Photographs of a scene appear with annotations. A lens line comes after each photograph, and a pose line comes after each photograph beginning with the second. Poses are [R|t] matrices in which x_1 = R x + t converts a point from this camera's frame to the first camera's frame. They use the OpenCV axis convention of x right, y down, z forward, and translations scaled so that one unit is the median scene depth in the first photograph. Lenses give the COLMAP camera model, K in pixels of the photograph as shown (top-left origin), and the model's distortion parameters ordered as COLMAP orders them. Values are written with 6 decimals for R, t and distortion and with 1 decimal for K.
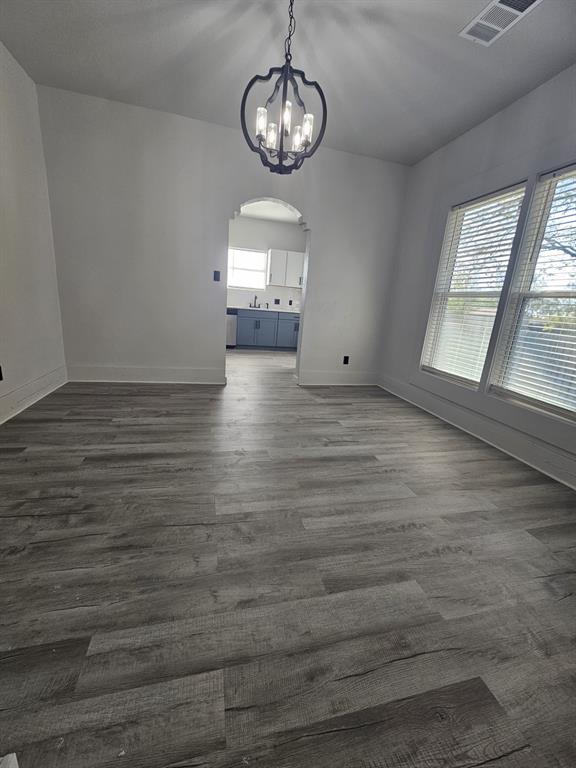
lens RADIAL K [[315.4, 0, 290.4], [0, 315.4, 384.7], [0, 0, 1]] dist [-0.000714, 0.000474]
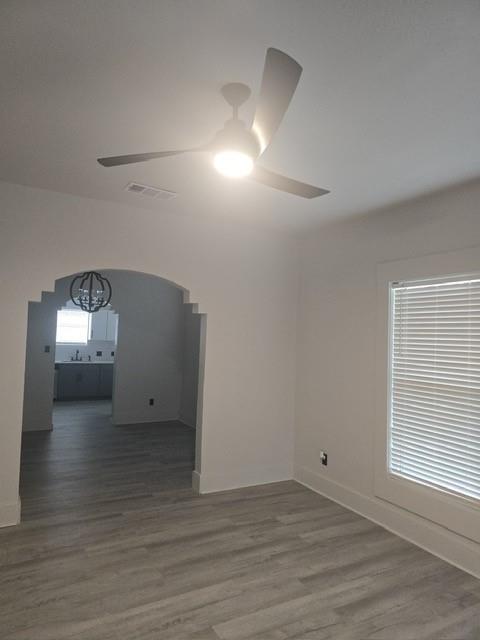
lens RADIAL K [[429.9, 0, 242.9], [0, 429.9, 325.6], [0, 0, 1]] dist [0.068238, -0.061389]
pose [[0.966049, -0.036599, 0.255752, 0.152553], [0.102760, 0.962675, -0.250395, 0.166833], [-0.237042, 0.268175, 0.933752, -1.372158]]
